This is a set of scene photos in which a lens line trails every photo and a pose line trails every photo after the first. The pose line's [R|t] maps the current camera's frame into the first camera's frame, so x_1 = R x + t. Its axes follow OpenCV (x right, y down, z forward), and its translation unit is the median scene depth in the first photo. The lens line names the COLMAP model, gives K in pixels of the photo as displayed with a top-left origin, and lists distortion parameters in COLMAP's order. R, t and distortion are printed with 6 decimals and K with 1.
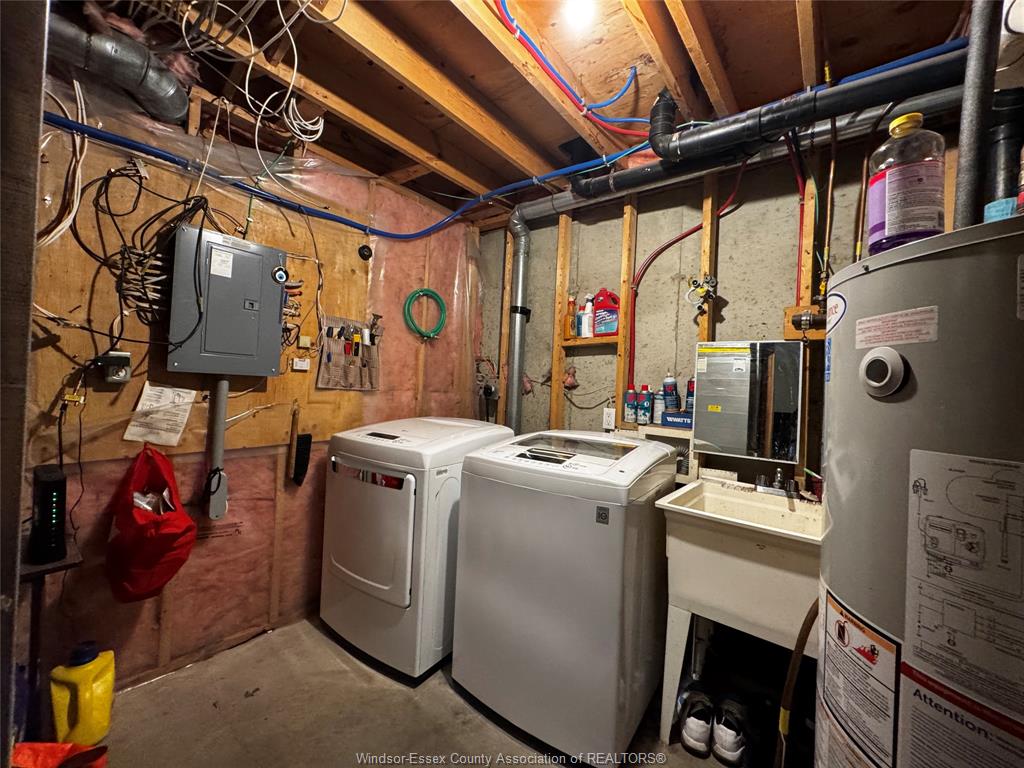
lens RADIAL K [[410.1, 0, 510.5], [0, 410.1, 381.3], [0, 0, 1]] dist [-0.004094, 0.001121]
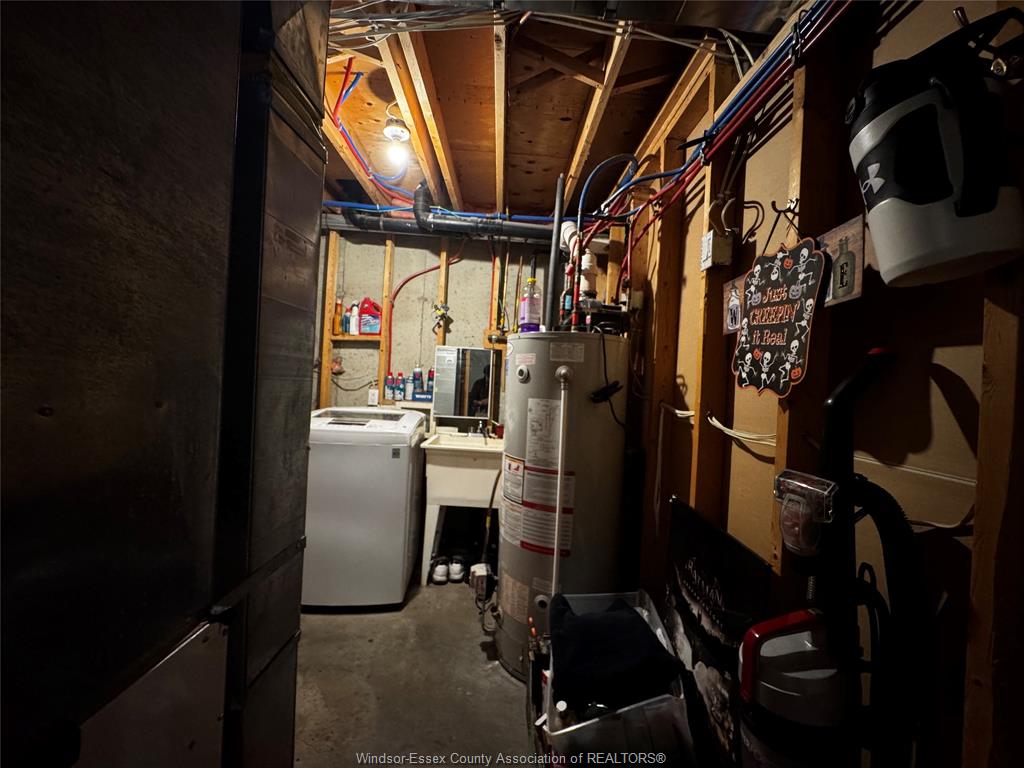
lens RADIAL K [[410.1, 0, 512.1], [0, 410.1, 383.2], [0, 0, 1]] dist [-0.004094, 0.001121]
pose [[0.766531, -0.006194, 0.642177, -0.317390], [-0.022837, 0.999058, 0.036896, -0.017809], [-0.641801, -0.042947, 0.765668, -0.369149]]
